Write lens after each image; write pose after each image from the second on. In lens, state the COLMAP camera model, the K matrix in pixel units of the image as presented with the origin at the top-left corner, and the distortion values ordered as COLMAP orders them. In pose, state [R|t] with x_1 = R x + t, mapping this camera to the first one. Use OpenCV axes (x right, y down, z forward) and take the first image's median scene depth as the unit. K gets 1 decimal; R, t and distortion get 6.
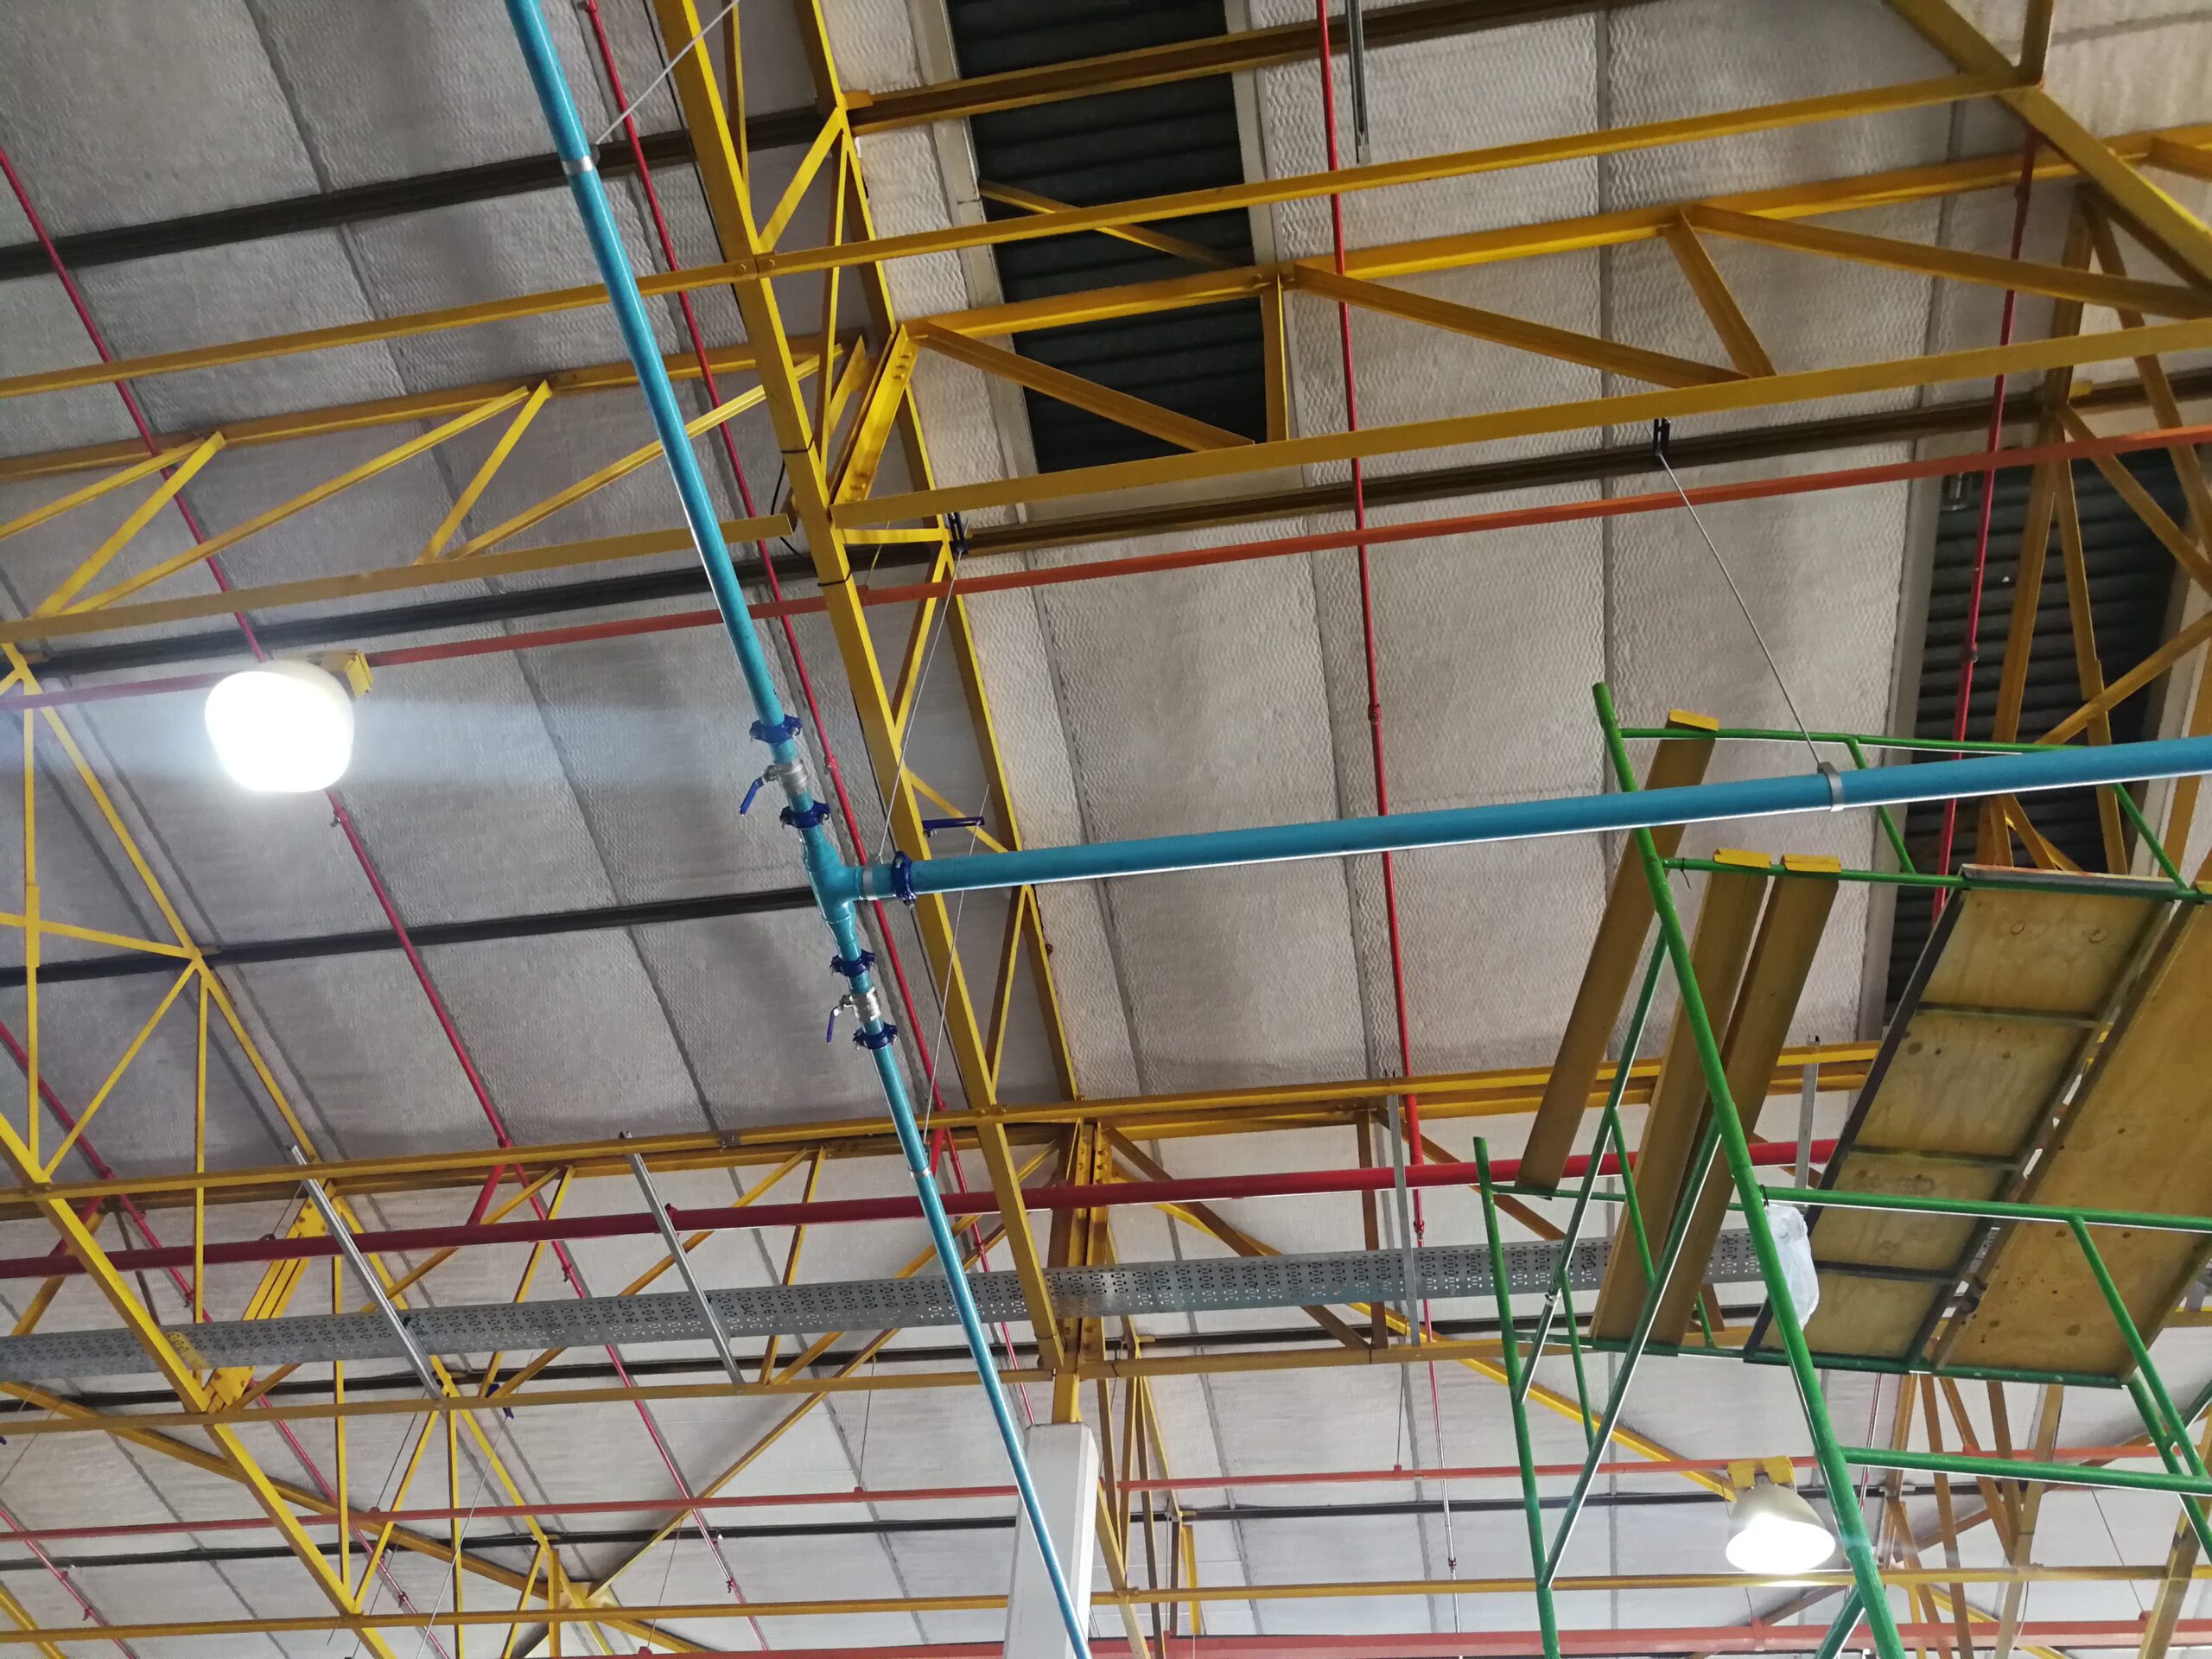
lens RADIAL K [[1766.5, 0, 1121.8], [0, 1766.5, 835.6], [0, 0, 1]] dist [-0.008647, 0.058708]
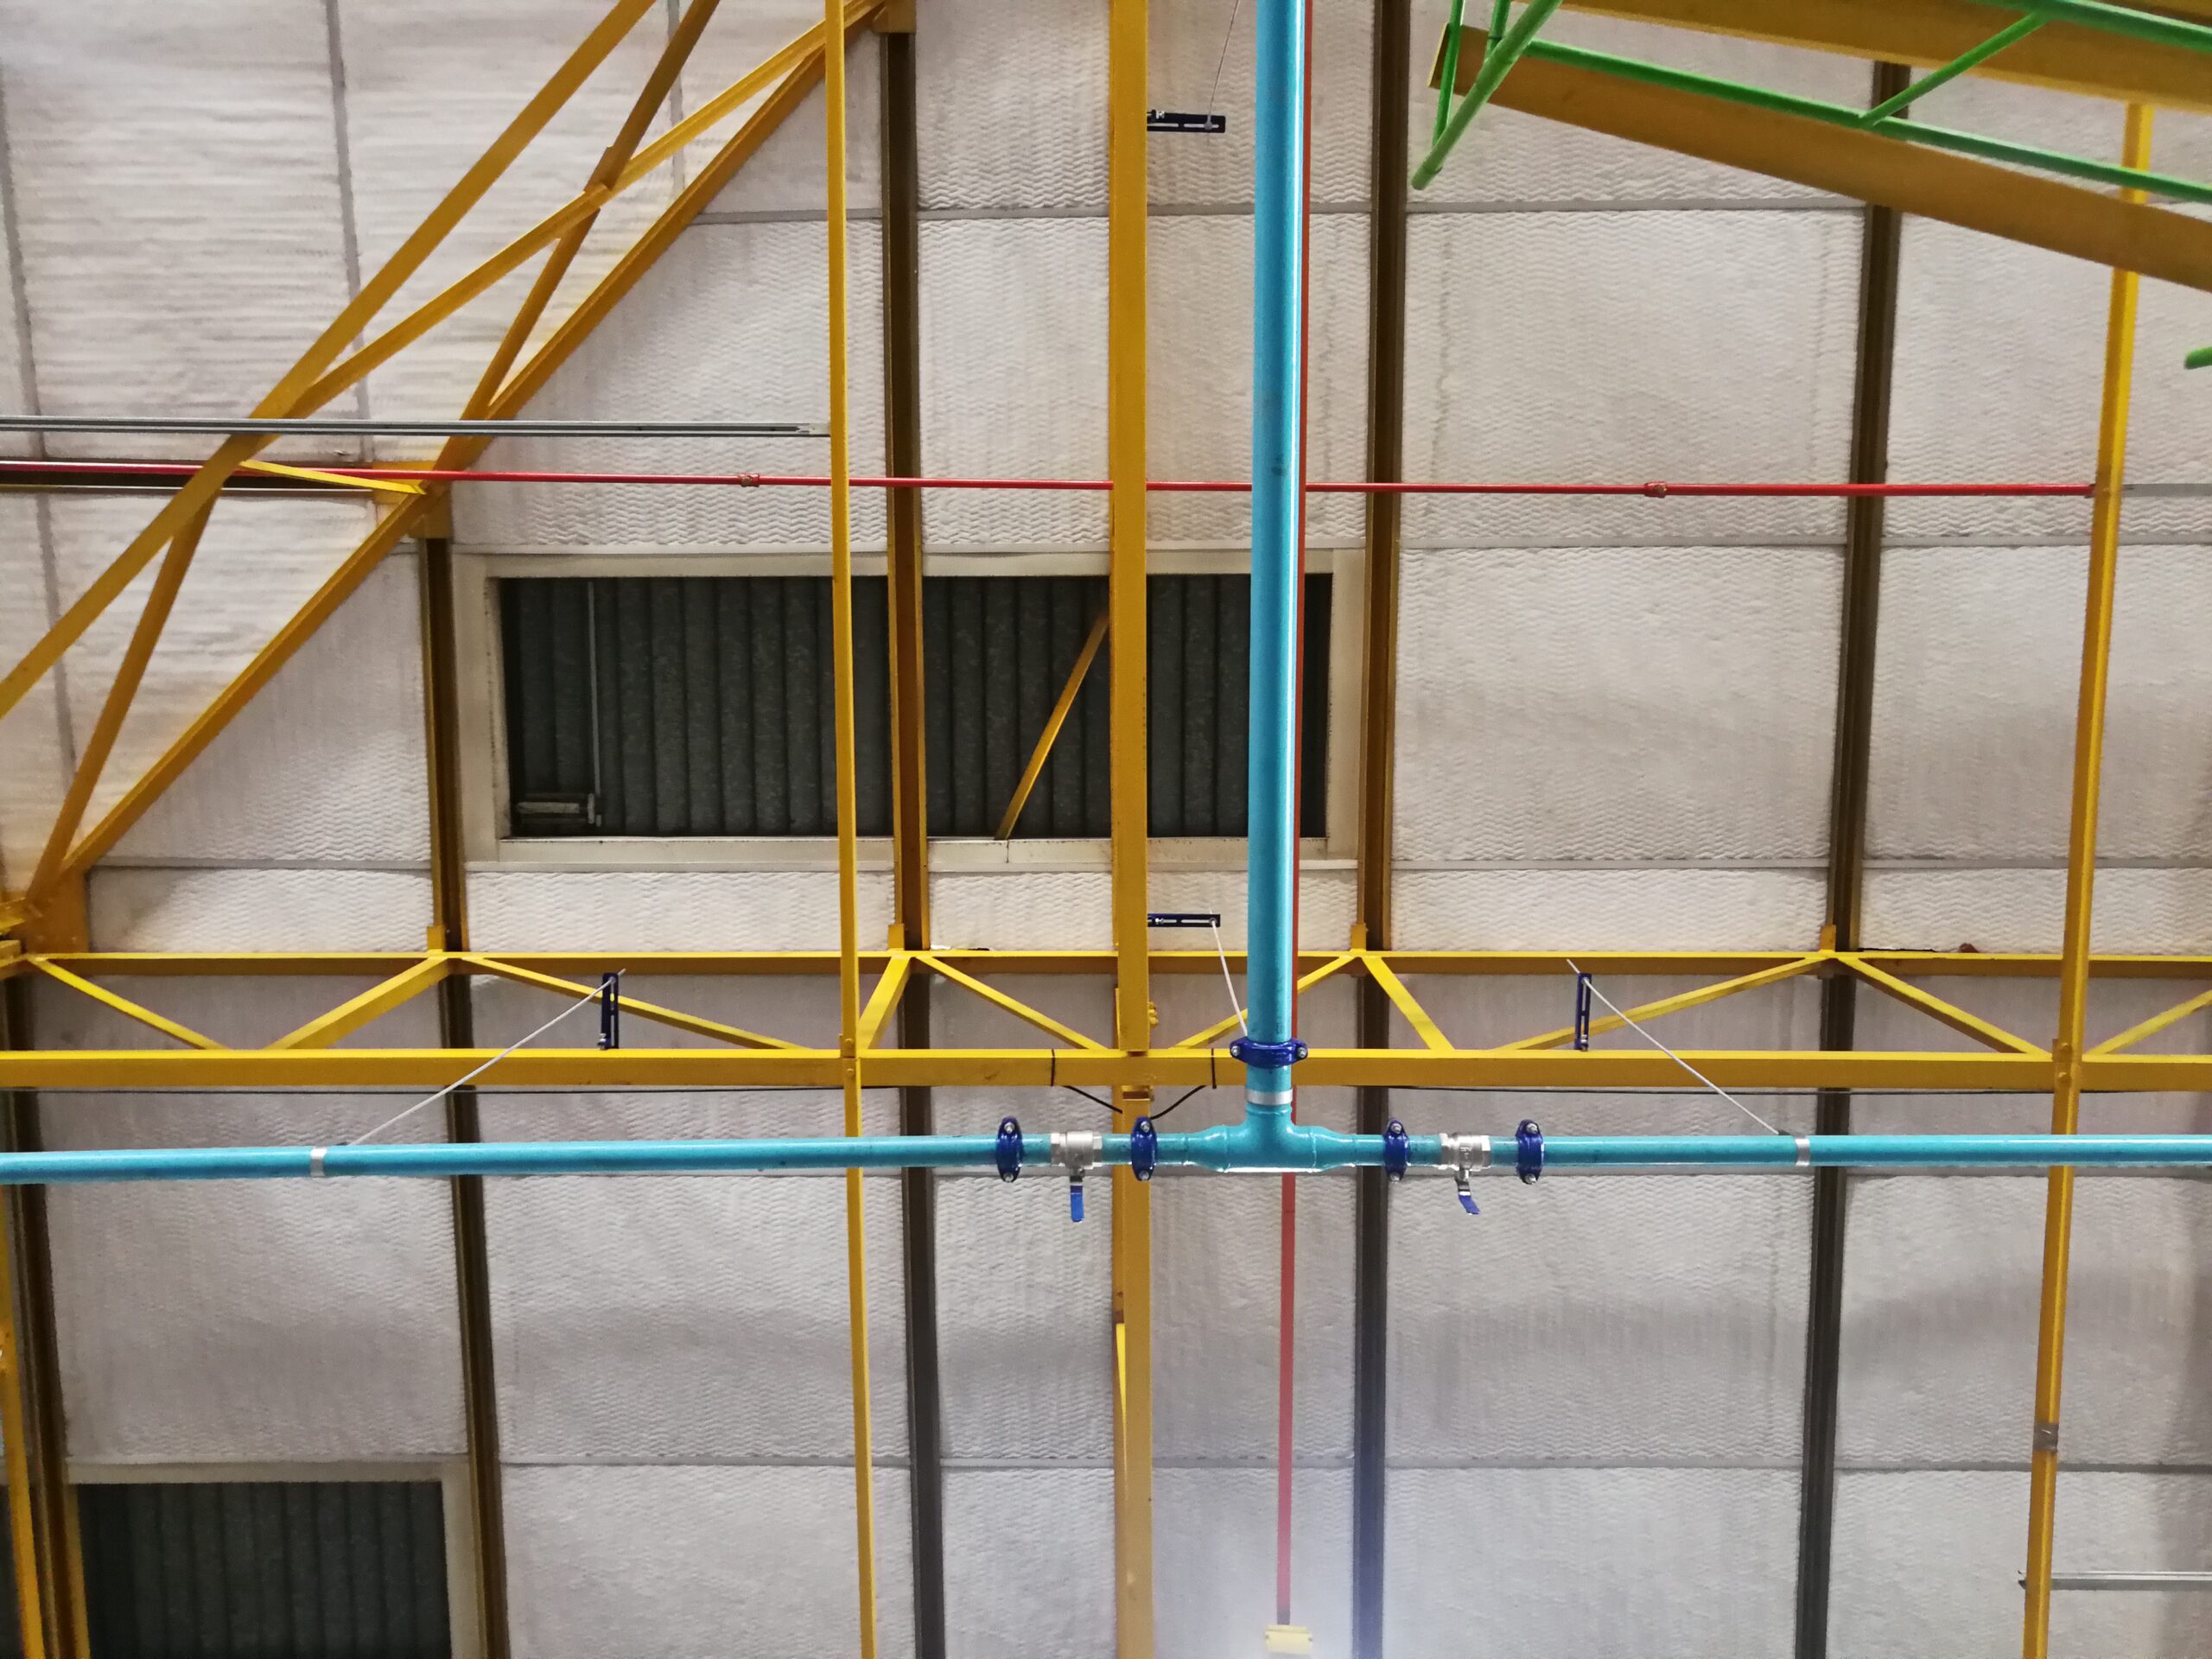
lens RADIAL K [[1766.5, 0, 1141.4], [0, 1766.5, 808.9], [0, 0, 1]] dist [-0.008647, 0.058708]
pose [[0.157178, -0.985348, -0.066222, 0.014118], [0.802217, 0.166499, -0.573347, 0.243451], [0.575972, 0.036993, 0.816632, 0.204143]]
